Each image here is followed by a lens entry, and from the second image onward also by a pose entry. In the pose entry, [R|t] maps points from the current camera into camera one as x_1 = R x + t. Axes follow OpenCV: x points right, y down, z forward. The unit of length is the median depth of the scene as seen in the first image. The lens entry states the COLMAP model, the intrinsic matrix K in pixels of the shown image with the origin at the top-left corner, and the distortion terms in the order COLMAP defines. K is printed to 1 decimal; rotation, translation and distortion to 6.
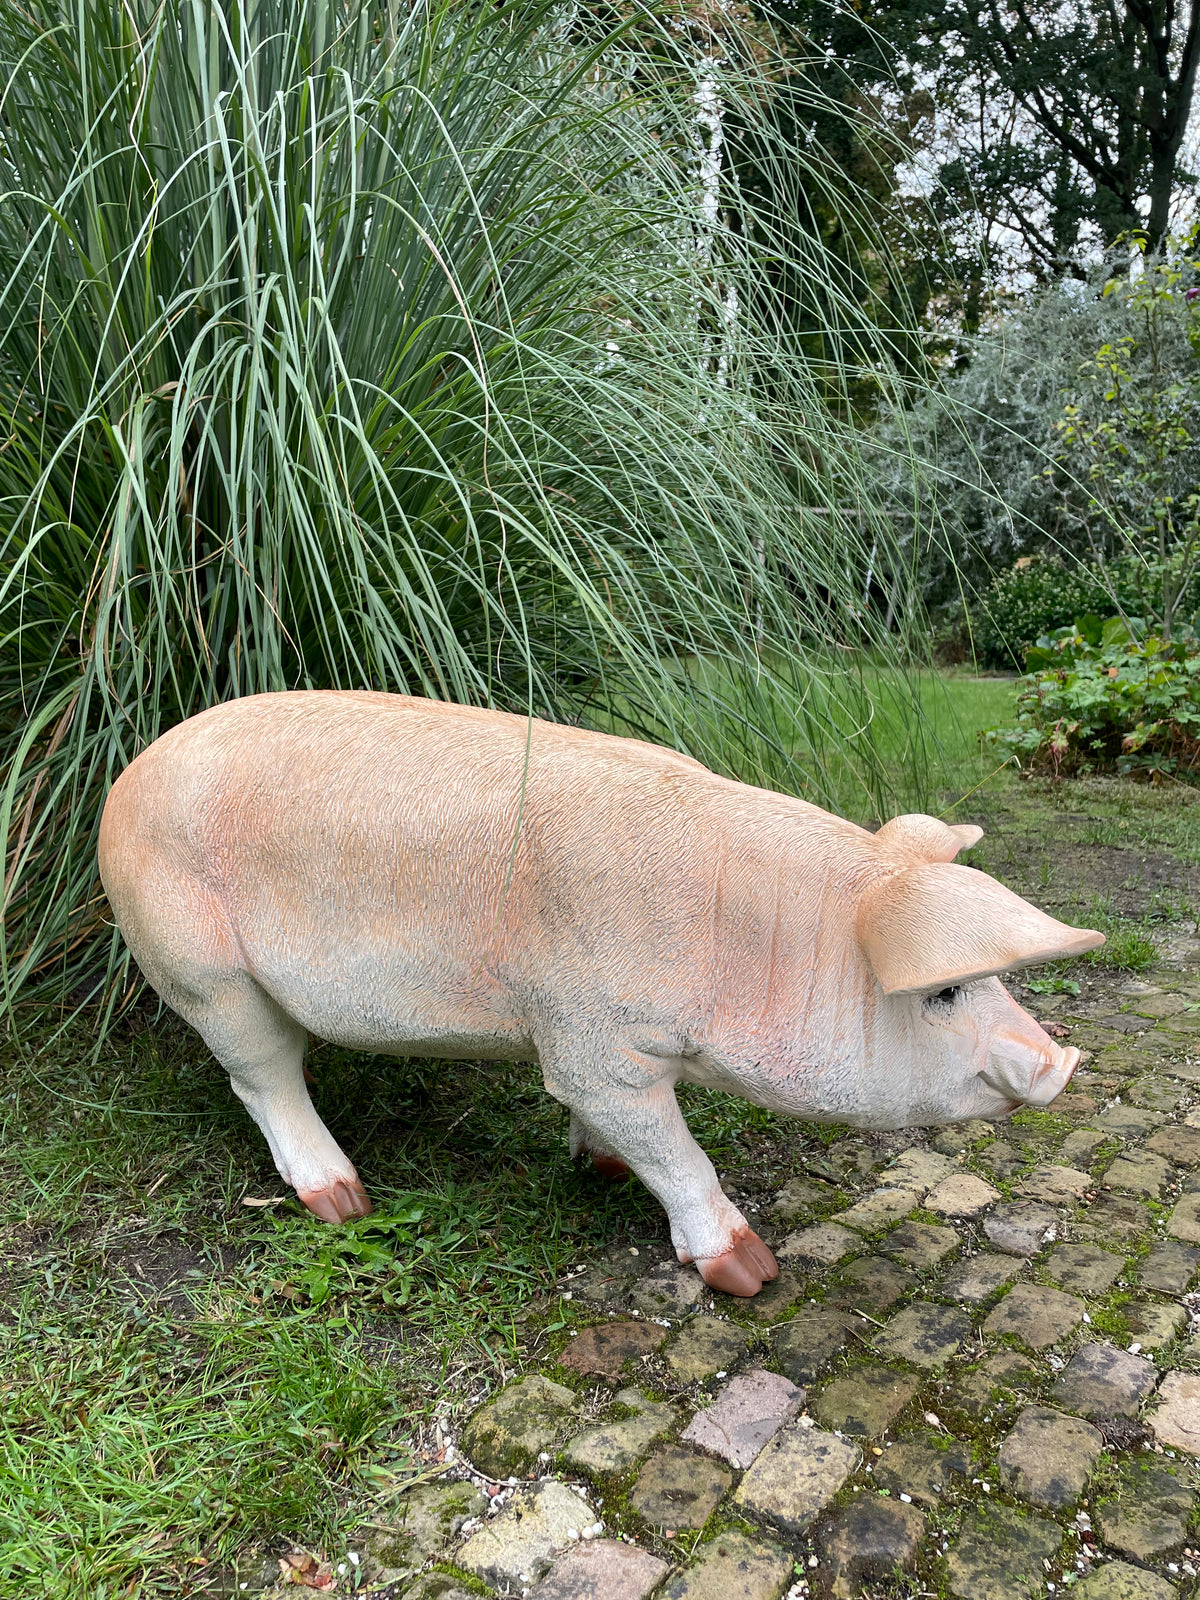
lens RADIAL K [[1200.5, 0, 600.0], [0, 1200.5, 800.0], [0, 0, 1]] dist [0.080082, -0.108394]
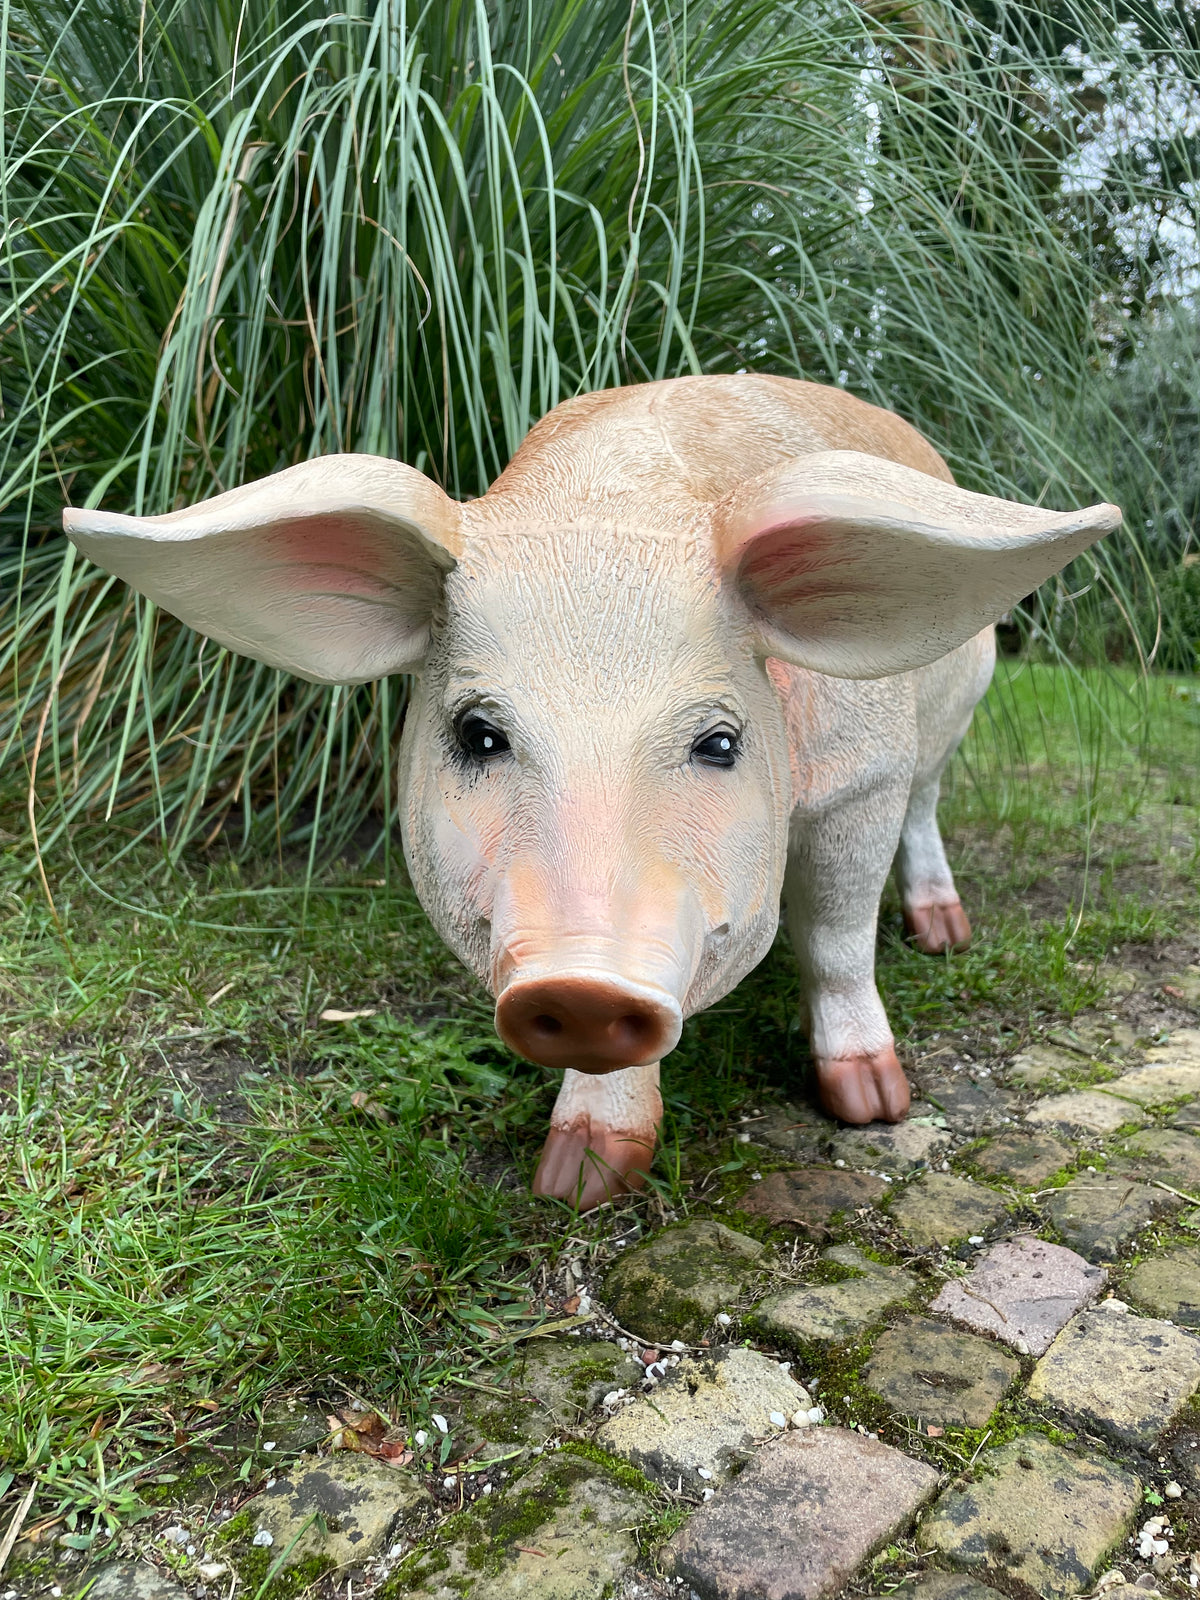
lens RADIAL K [[1209.0, 0, 619.7], [0, 1209.0, 817.2], [0, 0, 1]] dist [0.070341, -0.105286]
pose [[0.995581, 0.048379, -0.080491, -0.049344], [-0.048035, 0.998826, 0.006198, 0.204875], [0.080697, -0.002304, 0.996736, 0.252107]]
